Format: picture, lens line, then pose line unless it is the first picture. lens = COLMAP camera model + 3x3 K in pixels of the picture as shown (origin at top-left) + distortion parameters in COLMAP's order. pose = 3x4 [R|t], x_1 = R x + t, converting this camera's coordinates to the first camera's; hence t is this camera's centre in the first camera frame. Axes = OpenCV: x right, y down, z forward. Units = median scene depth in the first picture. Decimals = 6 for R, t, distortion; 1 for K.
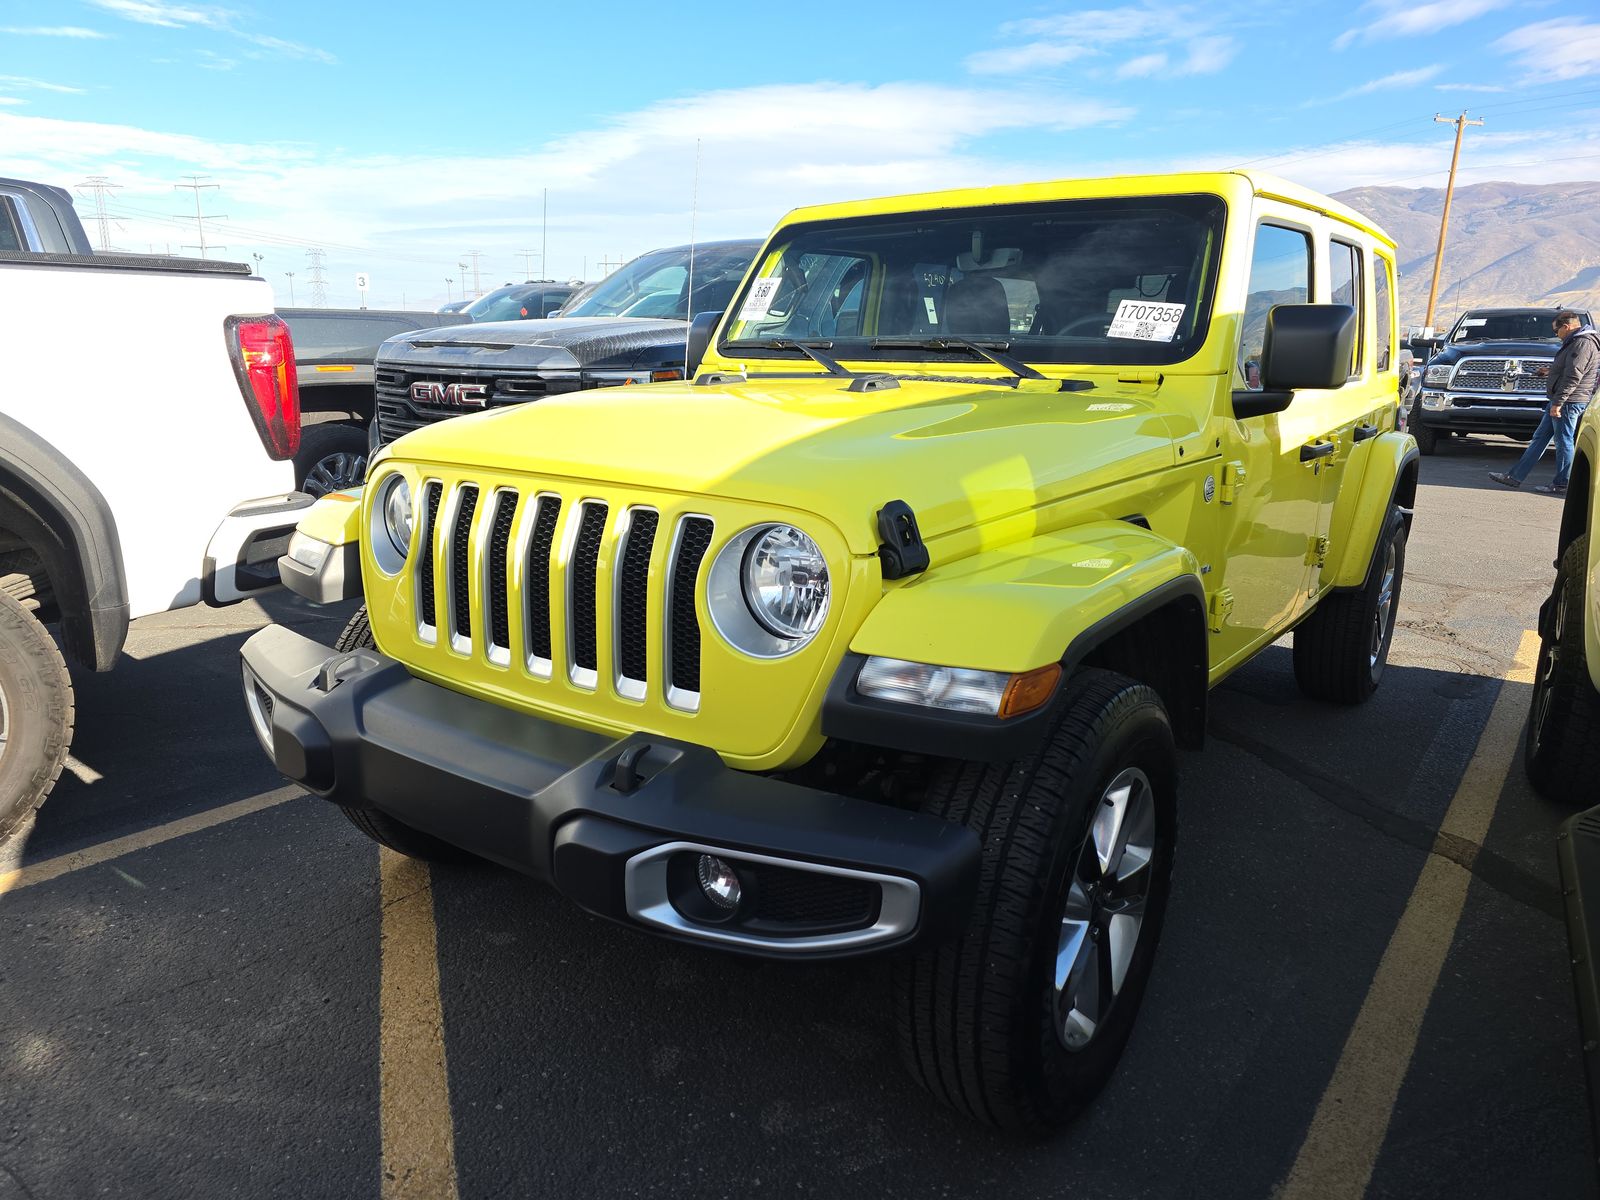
lens RADIAL K [[1069.8, 0, 800.0], [0, 1069.8, 600.0], [0, 0, 1]] dist [0.011815, 0.001694]
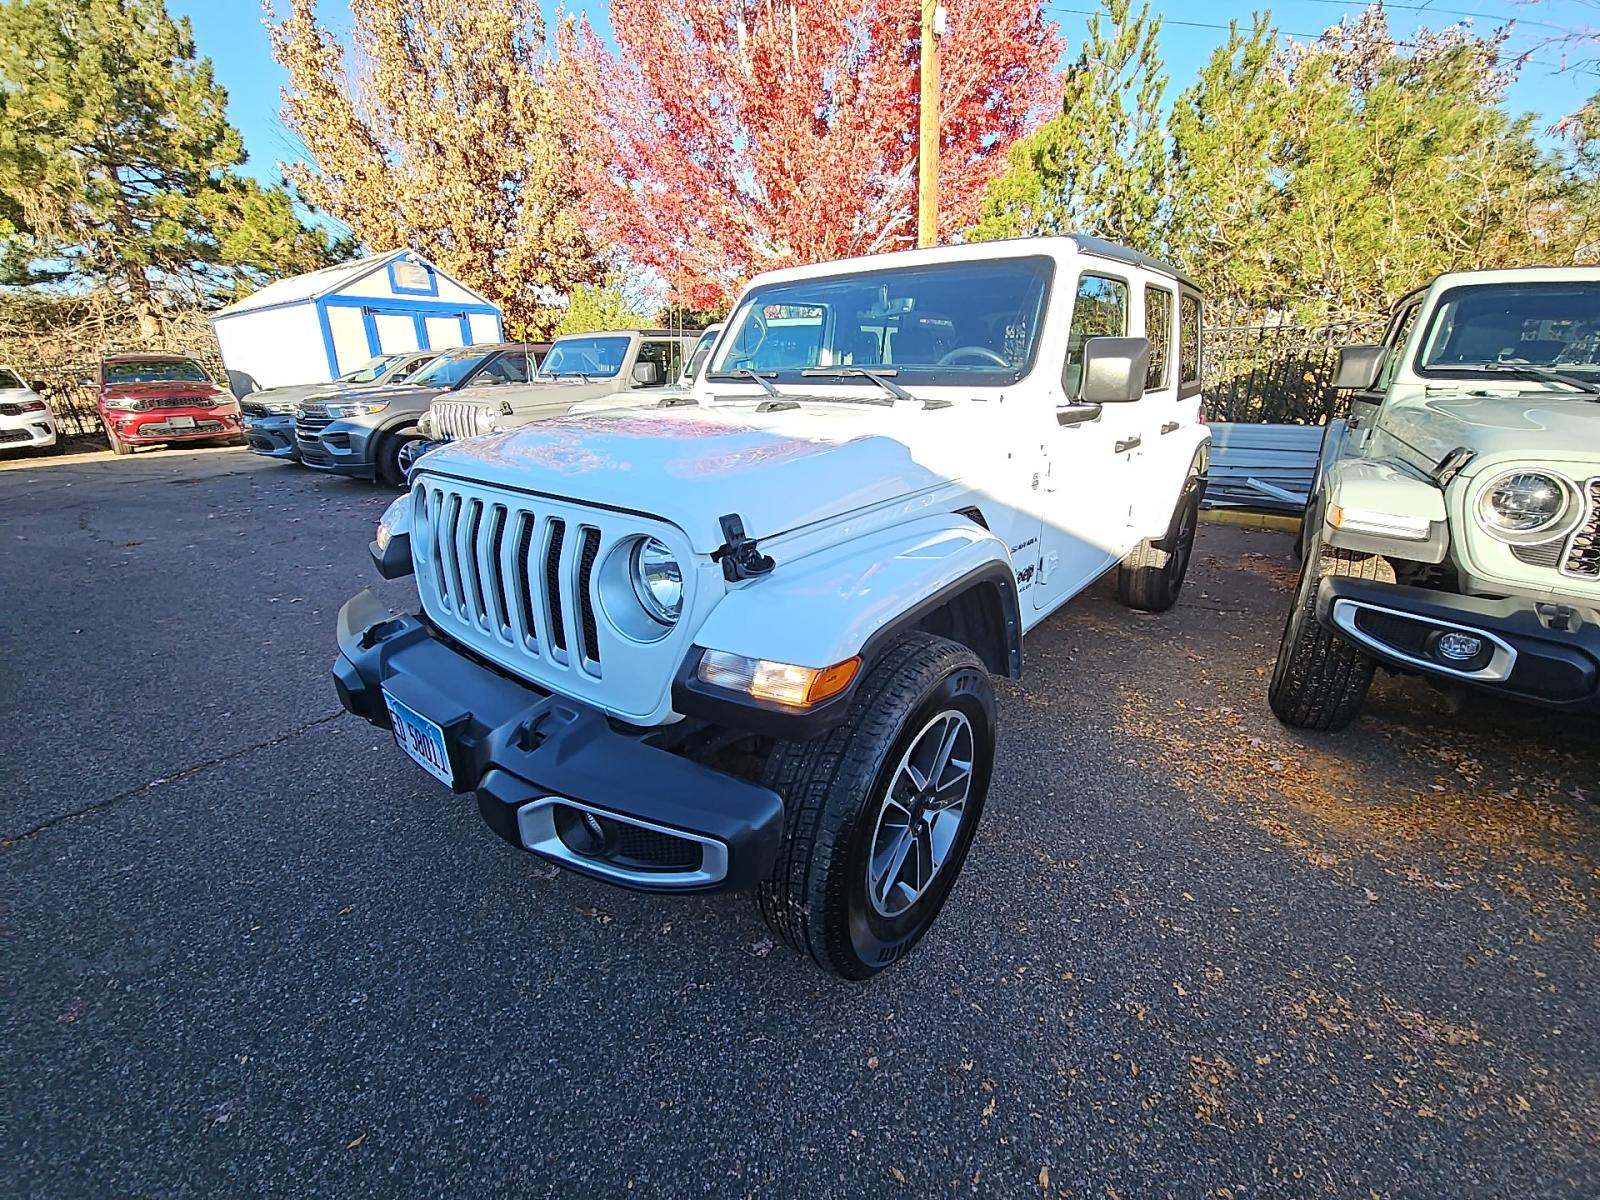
lens RADIAL K [[627.0, 0, 800.0], [0, 627.0, 600.0], [0, 0, 1]] dist [0.000067, 0.000034]
pose [[0.998749, -0.007100, -0.049506, 0.188514], [0.012870, 0.993022, 0.117221, -0.078222], [0.048328, -0.117712, 0.991871, 0.271496]]
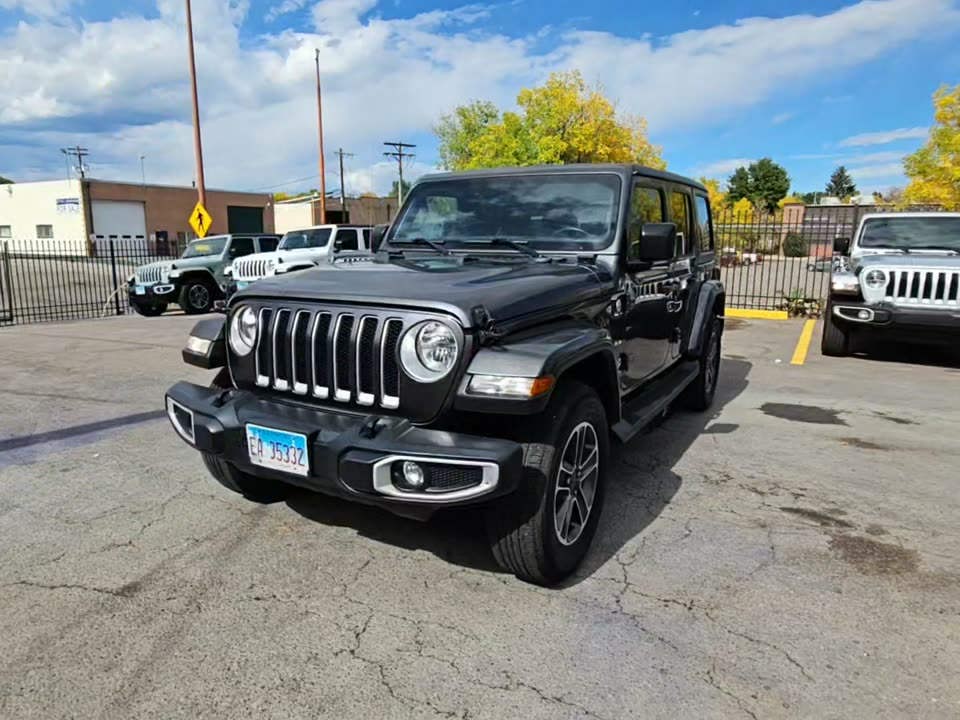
lens RADIAL K [[614.3, 0, 480.0], [0, 614.3, 360.0], [0, 0, 1]] dist [0.014397, 0.000635]
pose [[0.993245, -0.028756, 0.112418, -0.067233], [0.033130, 0.998757, -0.037231, 0.064016], [-0.111208, 0.040704, 0.992963, -0.325997]]
